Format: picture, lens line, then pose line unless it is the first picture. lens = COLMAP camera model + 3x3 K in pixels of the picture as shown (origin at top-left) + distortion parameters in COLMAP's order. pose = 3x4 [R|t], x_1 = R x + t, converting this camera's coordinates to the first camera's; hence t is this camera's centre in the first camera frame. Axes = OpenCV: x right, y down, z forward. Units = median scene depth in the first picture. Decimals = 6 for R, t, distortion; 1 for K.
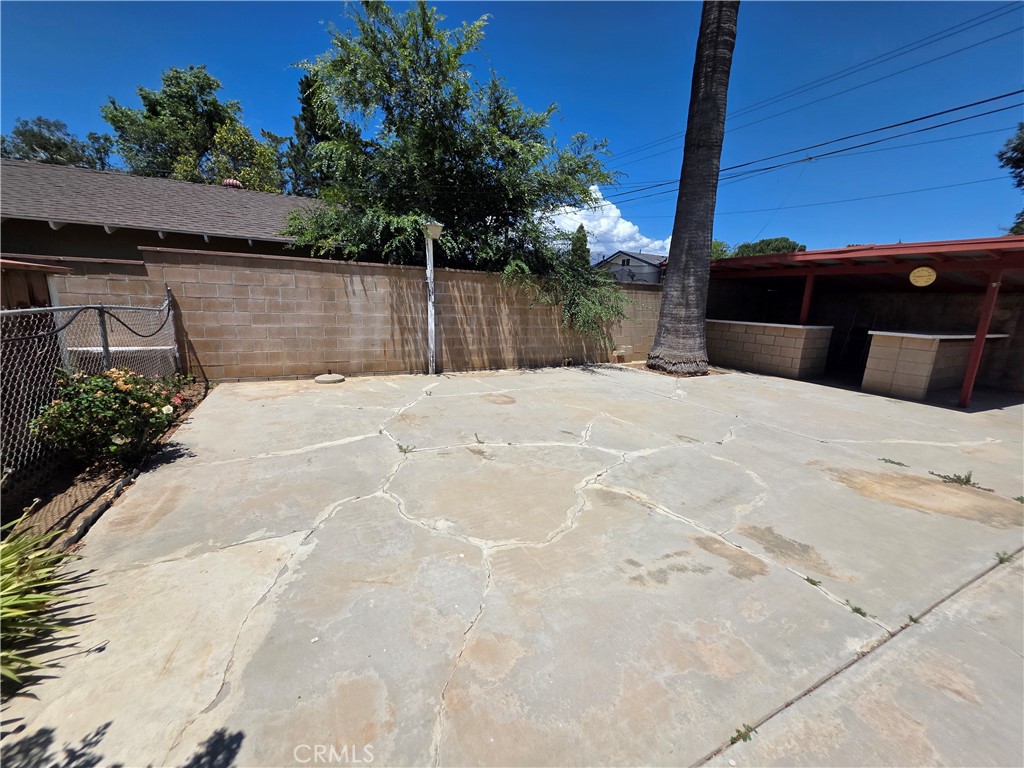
lens RADIAL K [[413.7, 0, 511.2], [0, 413.7, 386.6], [0, 0, 1]] dist [0.000813, 0.000606]
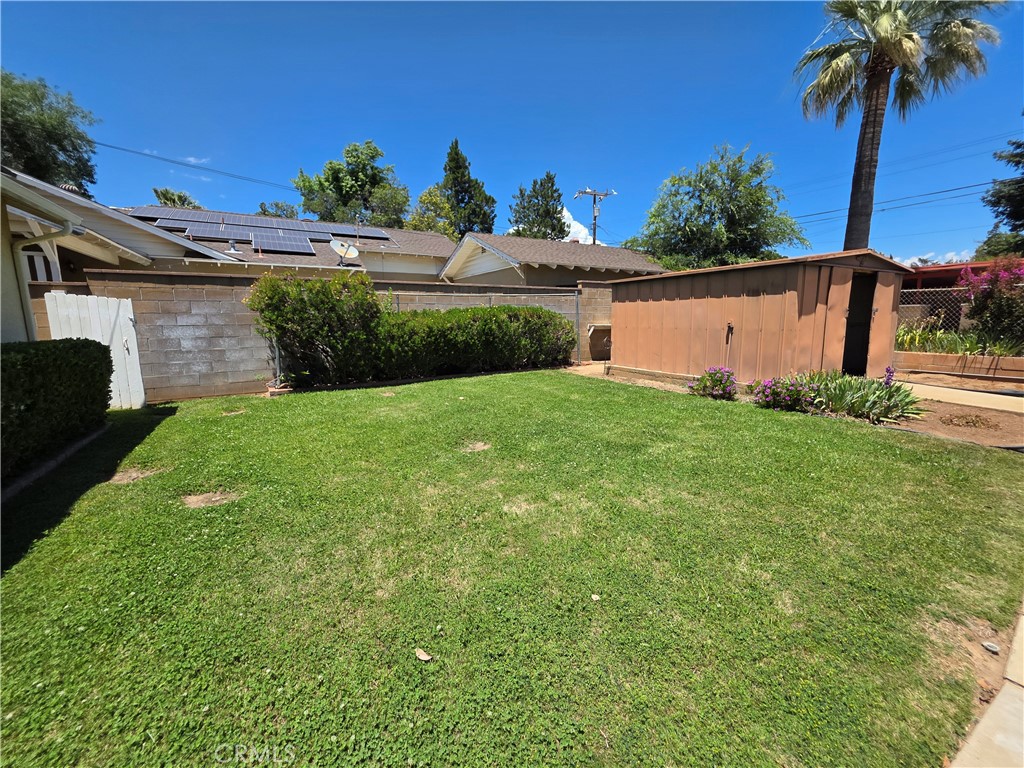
lens RADIAL K [[414.7, 0, 513.3], [0, 414.7, 387.5], [0, 0, 1]] dist [0.001906, -0.000249]
pose [[0.996788, -0.059727, 0.053350, -0.721695], [0.062074, 0.997124, -0.043483, 0.110539], [-0.050600, 0.046655, 0.997629, -0.444515]]
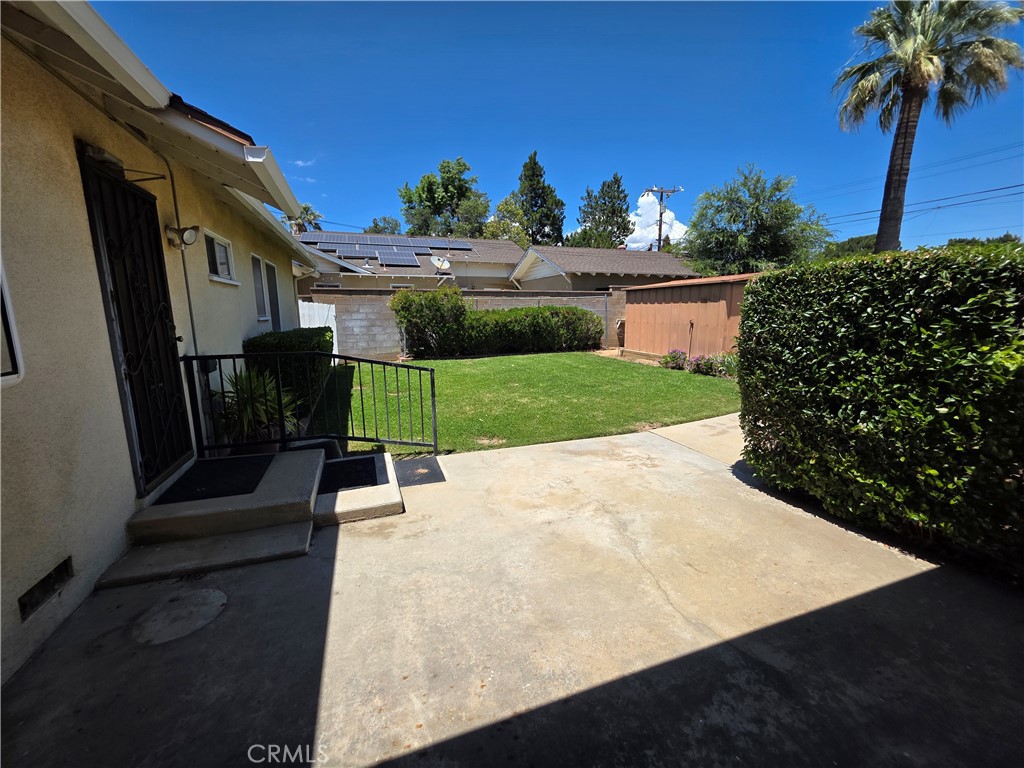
lens RADIAL K [[414.7, 0, 513.3], [0, 414.7, 387.5], [0, 0, 1]] dist [0.001906, -0.000249]
pose [[0.991957, -0.024591, -0.124165, -0.663115], [0.021395, 0.999406, -0.027011, 0.158395], [0.124755, 0.024137, 0.991894, -0.721181]]
